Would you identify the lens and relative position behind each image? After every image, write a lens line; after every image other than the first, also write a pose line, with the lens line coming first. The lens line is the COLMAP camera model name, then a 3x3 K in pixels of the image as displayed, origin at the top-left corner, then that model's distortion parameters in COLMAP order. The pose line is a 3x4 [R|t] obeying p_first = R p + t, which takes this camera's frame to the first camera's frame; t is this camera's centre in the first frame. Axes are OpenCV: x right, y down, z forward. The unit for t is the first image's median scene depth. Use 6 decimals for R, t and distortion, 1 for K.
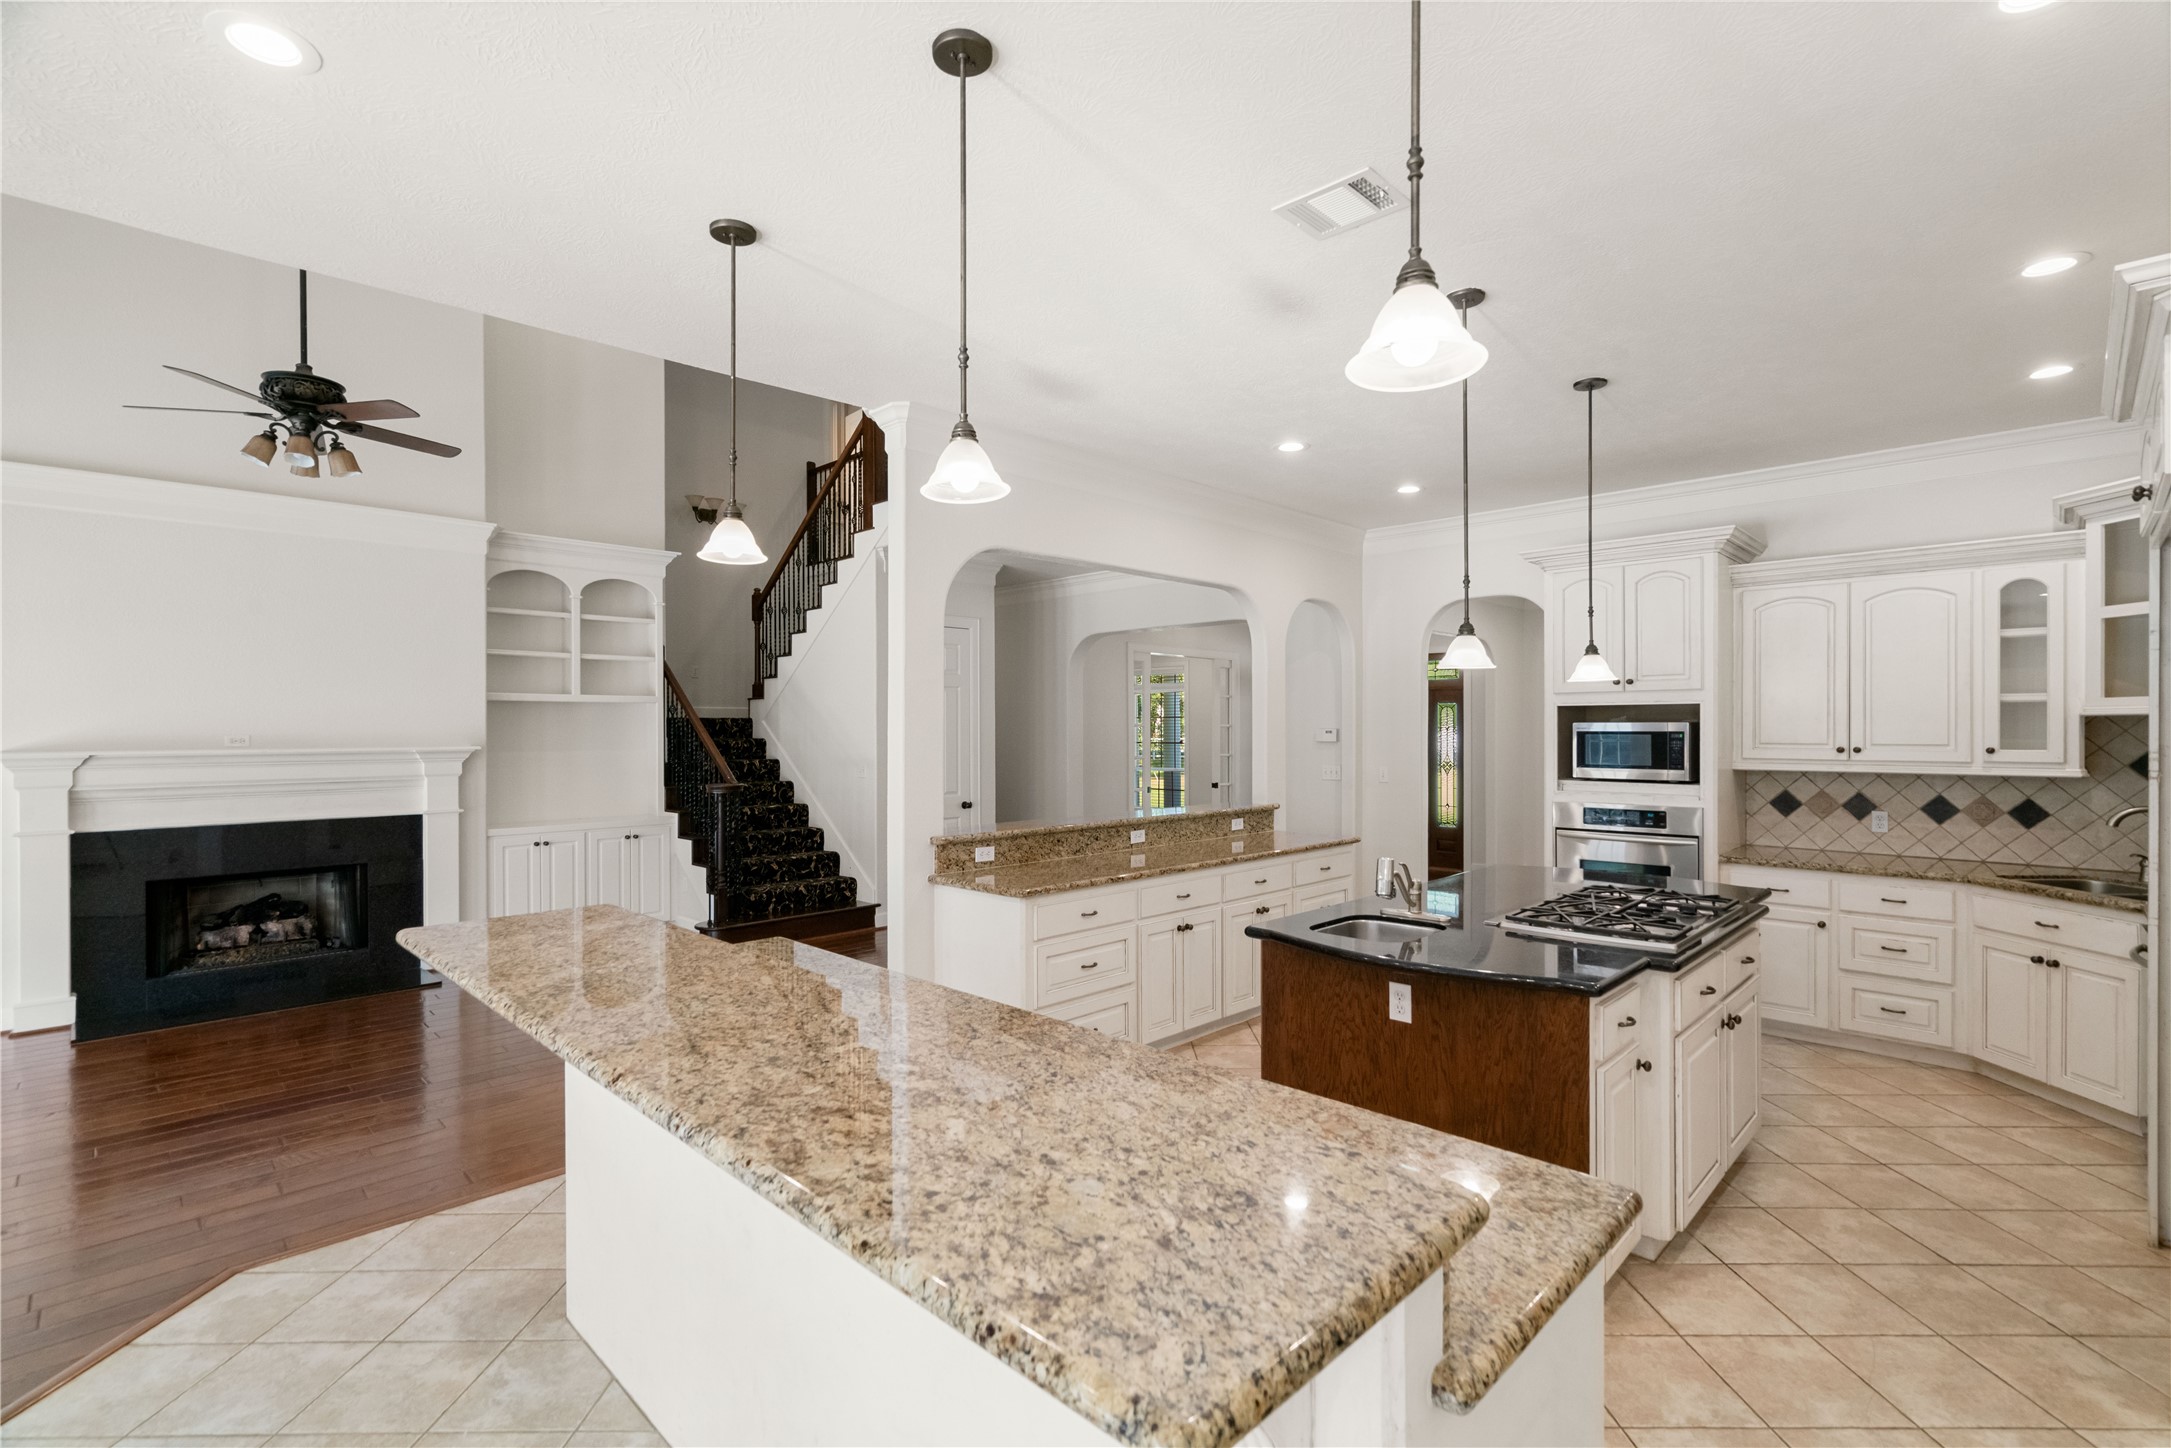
lens RADIAL K [[987.7, 0, 1086.2], [0, 987.7, 729.2], [0, 0, 1]] dist [-0.002873, -0.000946]
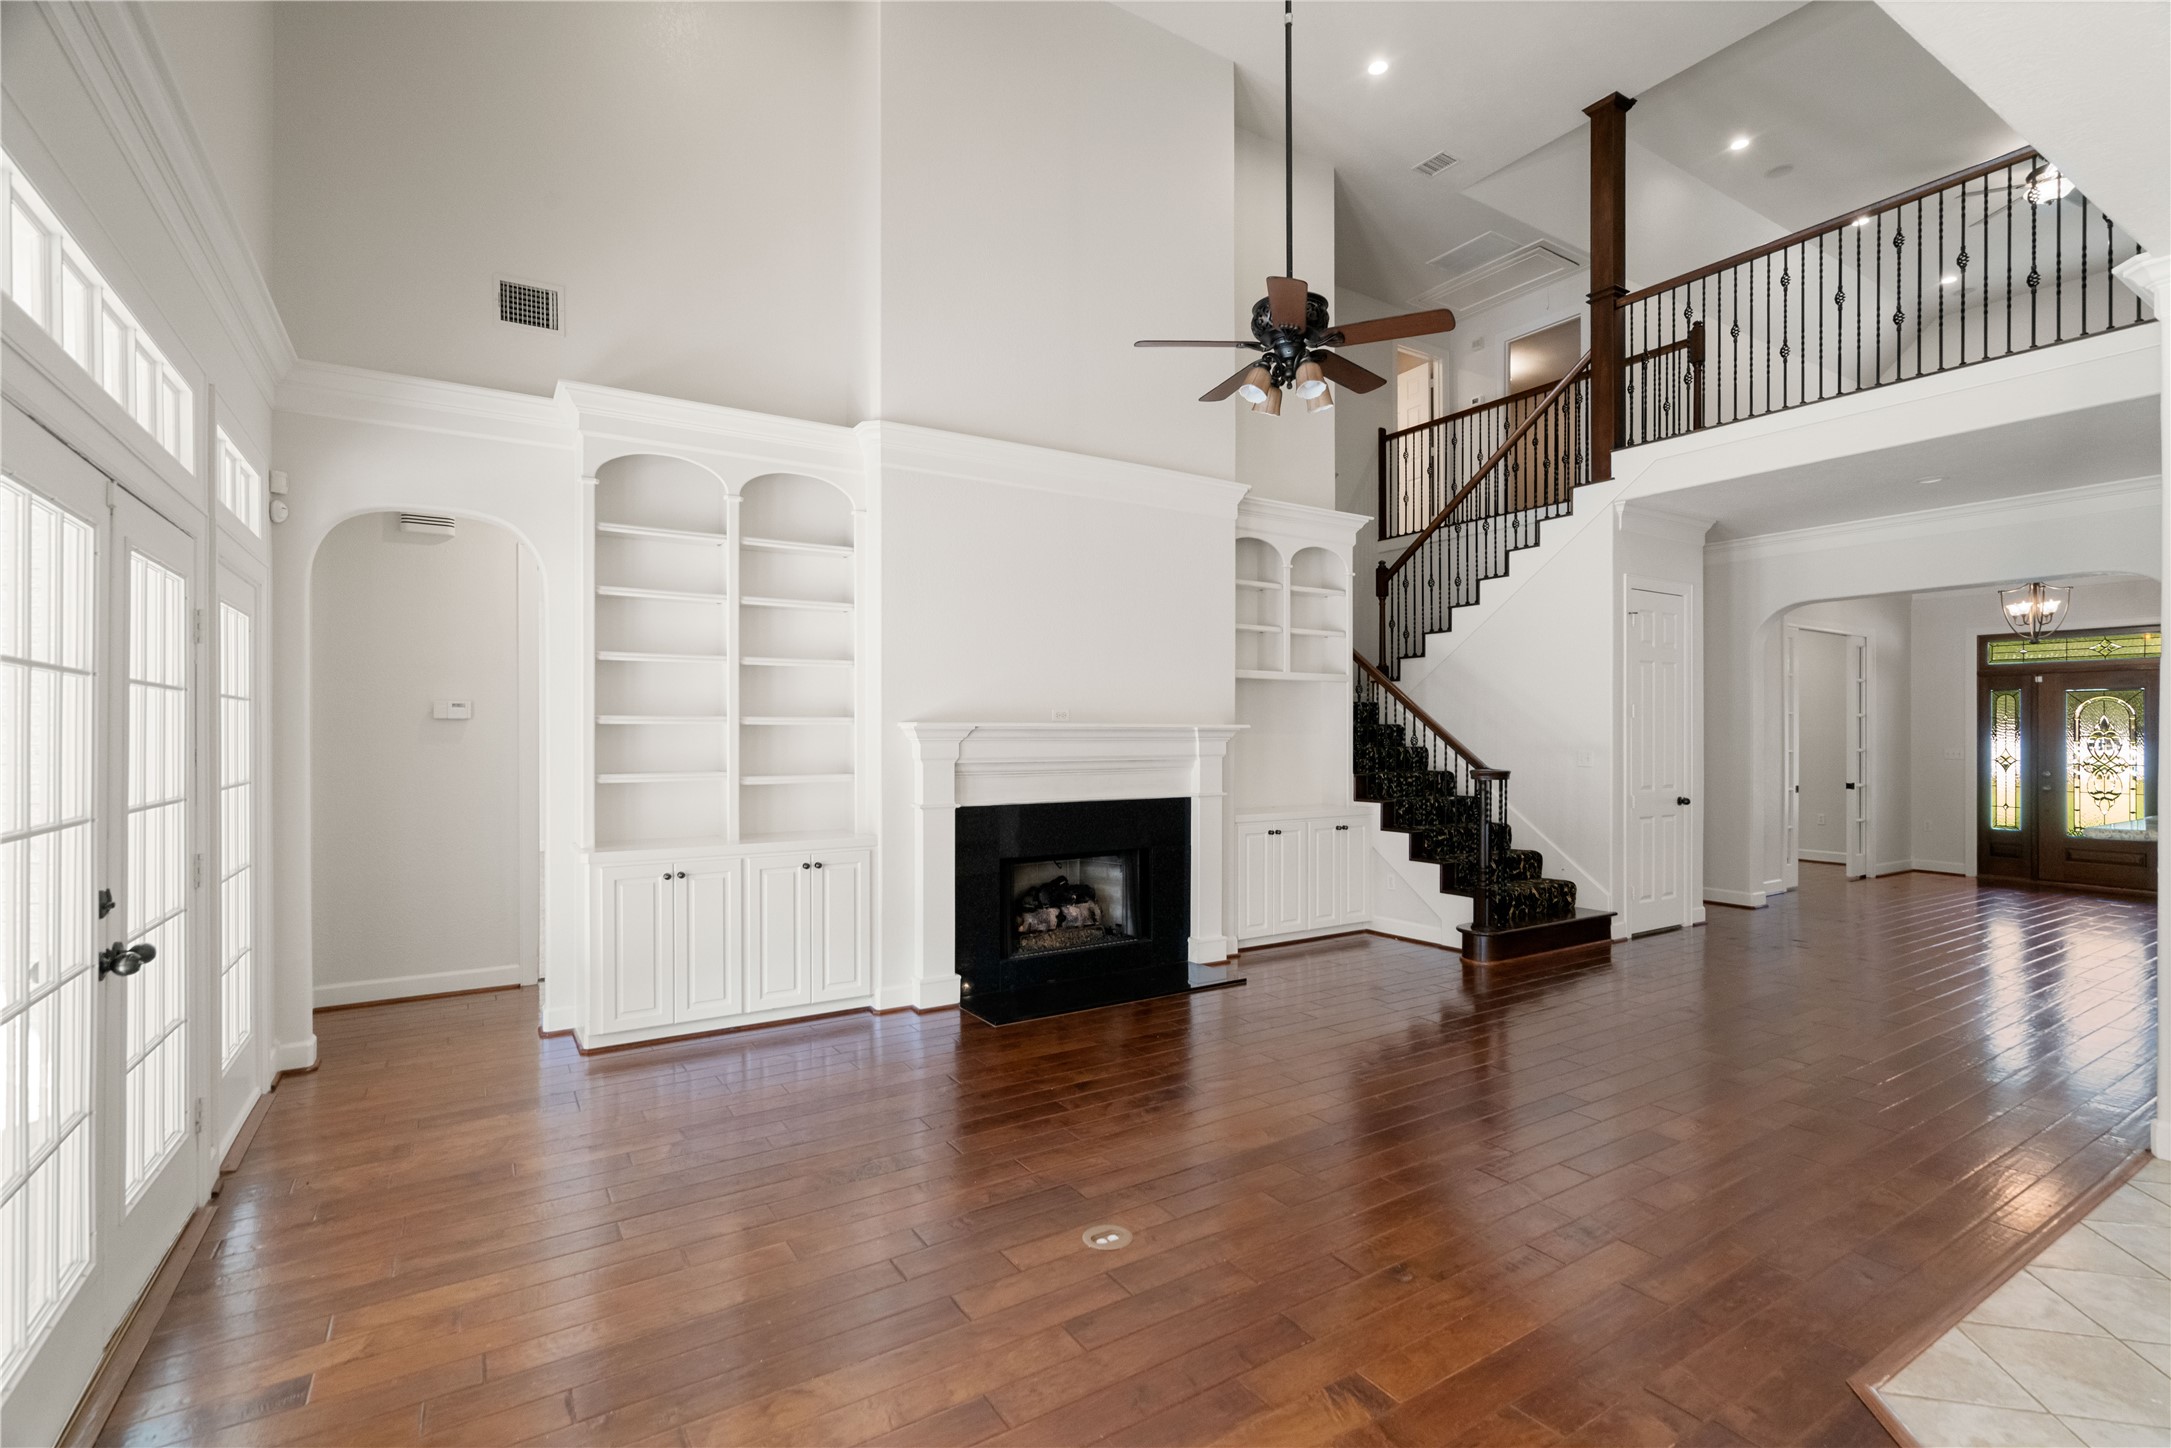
lens RADIAL K [[987.7, 0, 1073.4], [0, 987.7, 726.7], [0, 0, 1]] dist [-0.002873, -0.000946]
pose [[0.975495, 0.003504, -0.219992, -0.587830], [-0.005185, 0.999962, -0.007066, 0.027519], [0.219959, 0.008033, 0.975476, 0.061697]]
